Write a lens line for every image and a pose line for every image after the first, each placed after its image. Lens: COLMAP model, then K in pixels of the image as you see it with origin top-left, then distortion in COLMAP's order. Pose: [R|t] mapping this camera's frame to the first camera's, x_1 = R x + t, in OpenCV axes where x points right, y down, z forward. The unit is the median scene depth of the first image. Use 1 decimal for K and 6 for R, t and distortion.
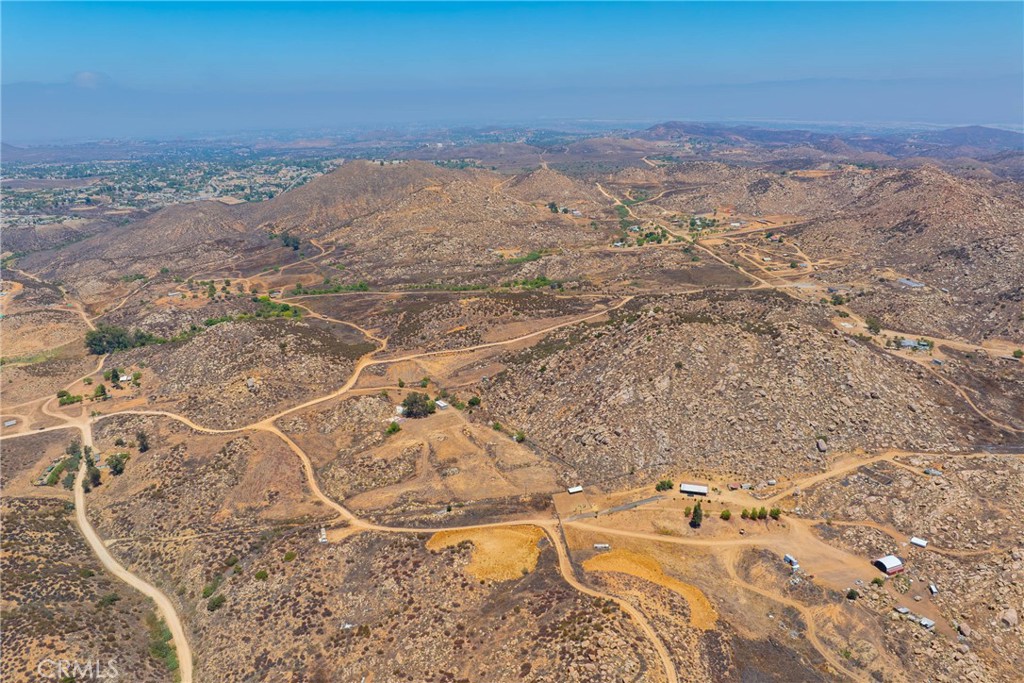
lens RADIAL K [[742.7, 0, 512.0], [0, 742.7, 341.5], [0, 0, 1]] dist [-0.041736, 0.001570]
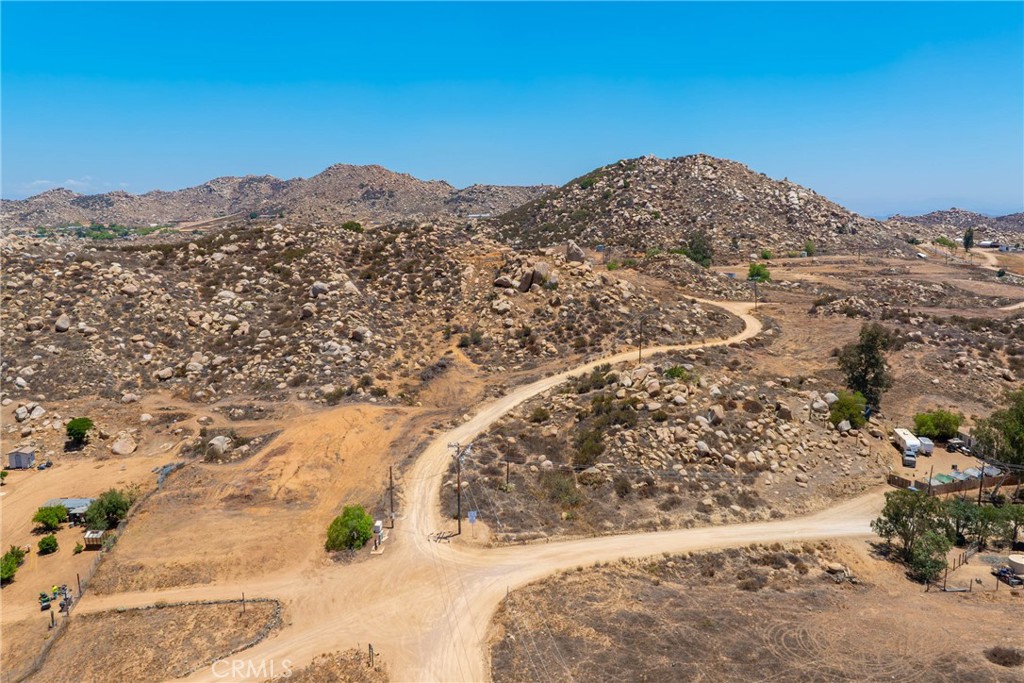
lens RADIAL K [[731.3, 0, 510.5], [0, 731.3, 312.5], [0, 0, 1]] dist [-0.029118, -0.020060]
pose [[0.283201, -0.116918, 0.951907, -0.824433], [0.315763, 0.948570, 0.022566, 0.078819], [-0.905589, 0.294186, 0.305554, 1.099620]]
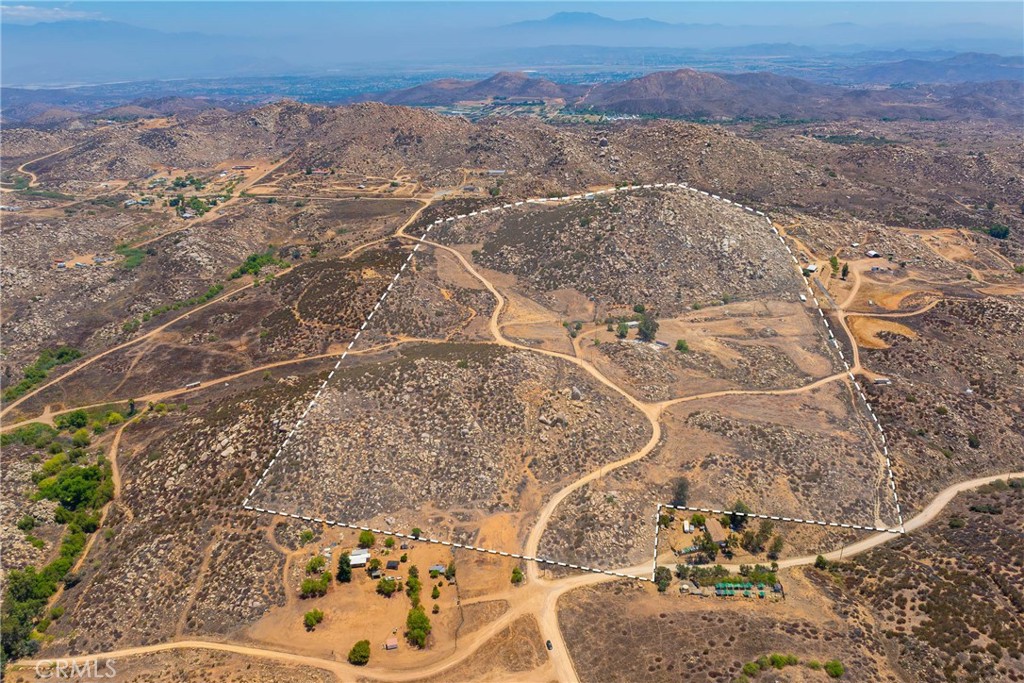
lens RADIAL K [[734.0, 0, 514.7], [0, 734.0, 296.3], [0, 0, 1]] dist [-0.033843, -0.011266]
pose [[0.275463, -0.311581, 0.909416, -1.190355], [0.318872, 0.922071, 0.219330, -0.250640], [-0.906885, 0.229570, 0.353351, 0.915975]]
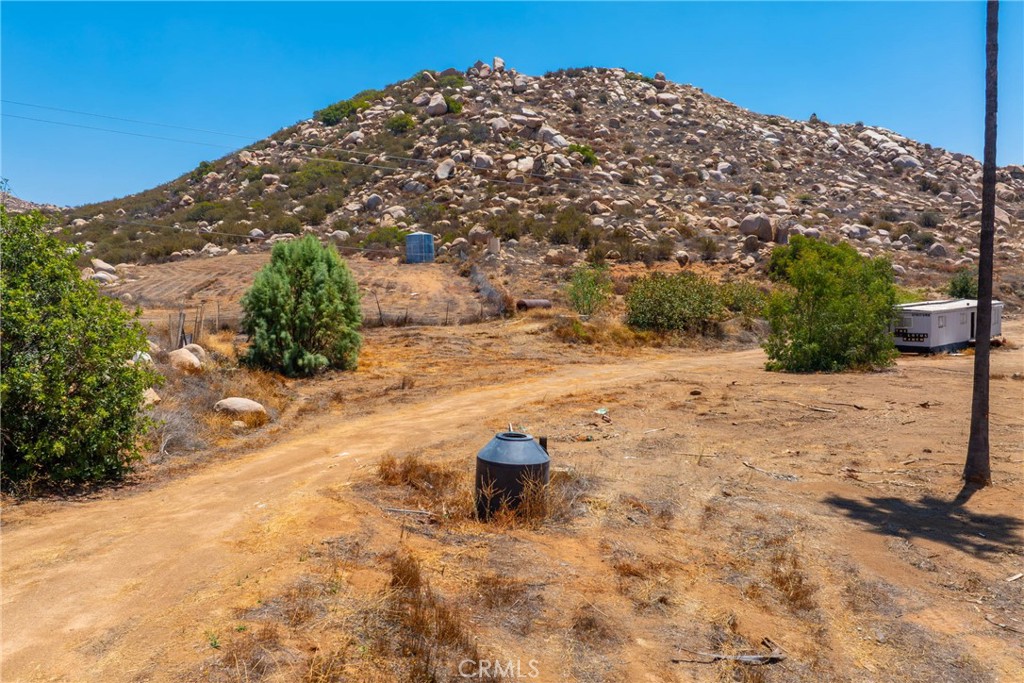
lens RADIAL K [[744.6, 0, 506.7], [0, 744.6, 342.0], [0, 0, 1]] dist [-0.039168, 0.000500]
pose [[-0.033944, -0.065897, 0.997249, -0.207178], [0.347691, 0.934716, 0.073600, 0.075450], [-0.936995, 0.349233, -0.008816, 1.221769]]
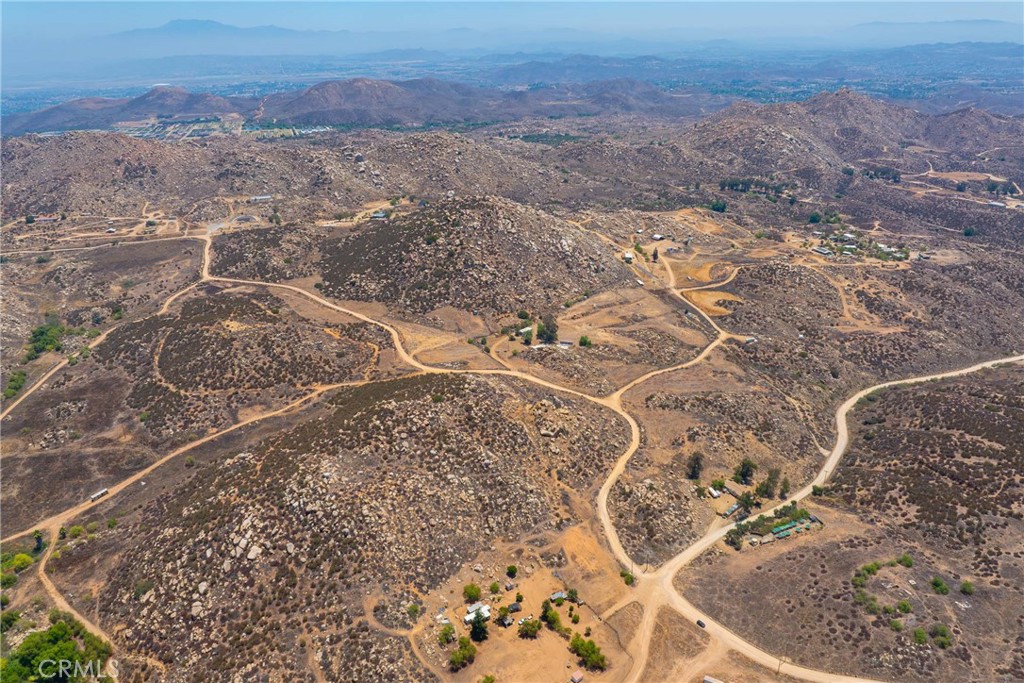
lens RADIAL K [[734.0, 0, 514.7], [0, 734.0, 296.3], [0, 0, 1]] dist [-0.033843, -0.011266]
pose [[-0.193527, -0.310949, 0.930515, -1.213312], [0.332026, 0.871723, 0.360357, -0.391240], [-0.923204, 0.378694, -0.065458, 1.240773]]
